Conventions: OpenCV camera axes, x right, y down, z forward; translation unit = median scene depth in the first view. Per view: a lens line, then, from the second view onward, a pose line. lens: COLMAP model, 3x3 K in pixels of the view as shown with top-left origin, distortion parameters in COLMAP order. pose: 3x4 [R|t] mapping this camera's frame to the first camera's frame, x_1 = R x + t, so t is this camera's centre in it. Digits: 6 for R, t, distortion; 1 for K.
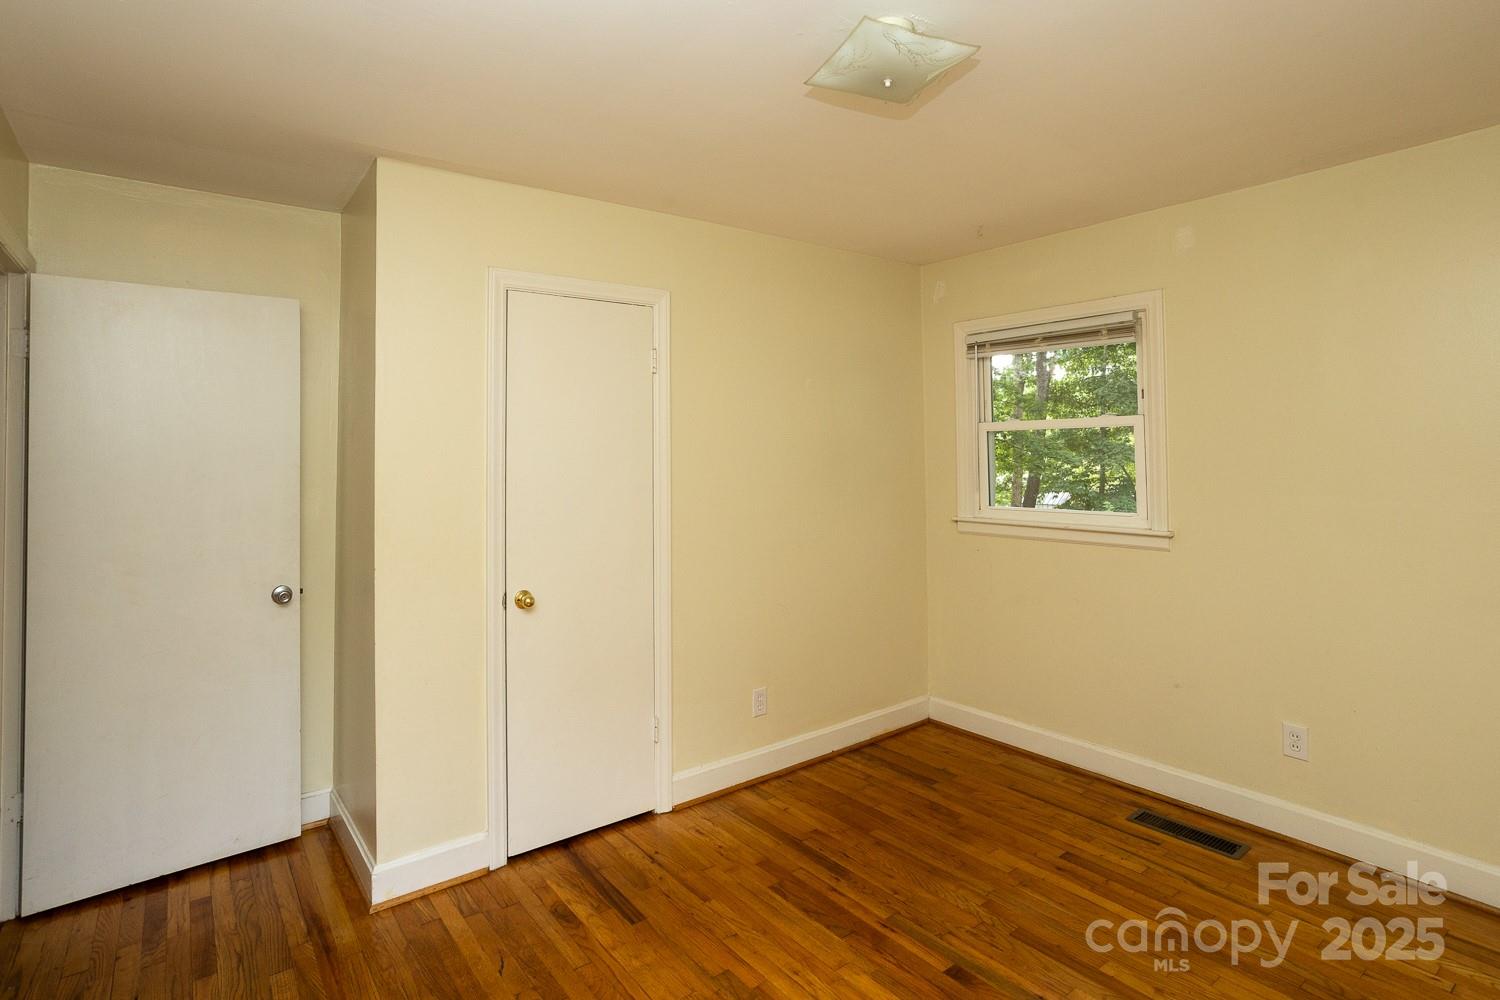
lens RADIAL K [[746.4, 0, 714.4], [0, 746.4, 439.3], [0, 0, 1]] dist [-0.006201, 0.000233]
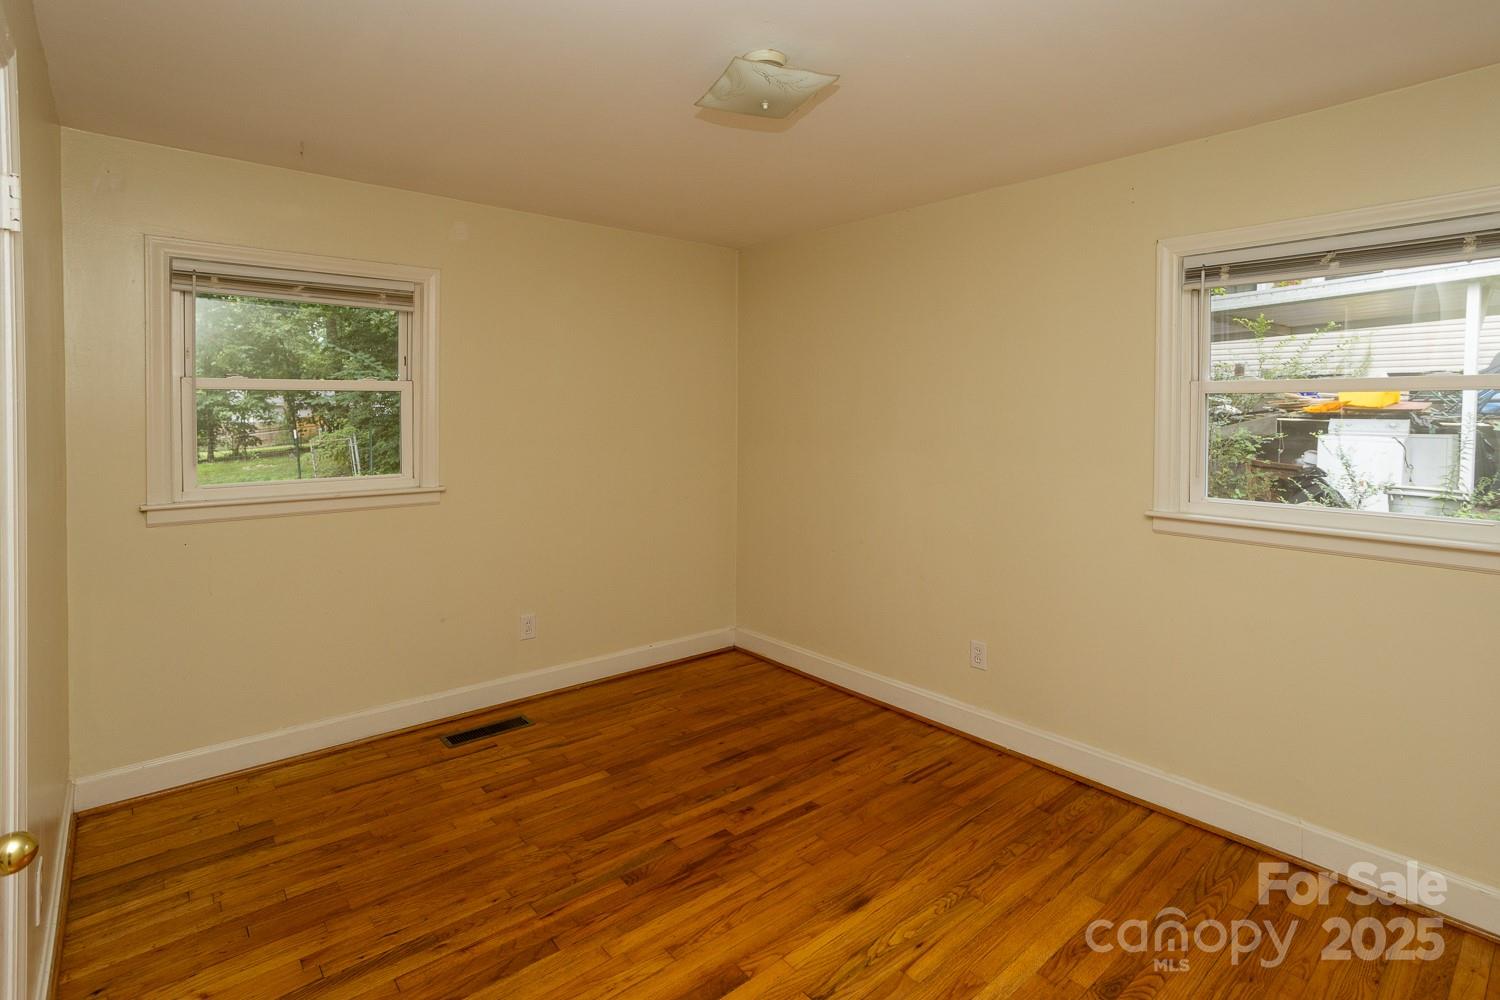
lens RADIAL K [[746.4, 0, 721.7], [0, 746.4, 427.3], [0, 0, 1]] dist [-0.006201, 0.000233]
pose [[-0.034903, -0.011659, 0.999323, -0.560920], [-0.021278, 0.999714, 0.010920, 0.012938], [-0.999164, -0.020883, -0.035141, 0.643403]]
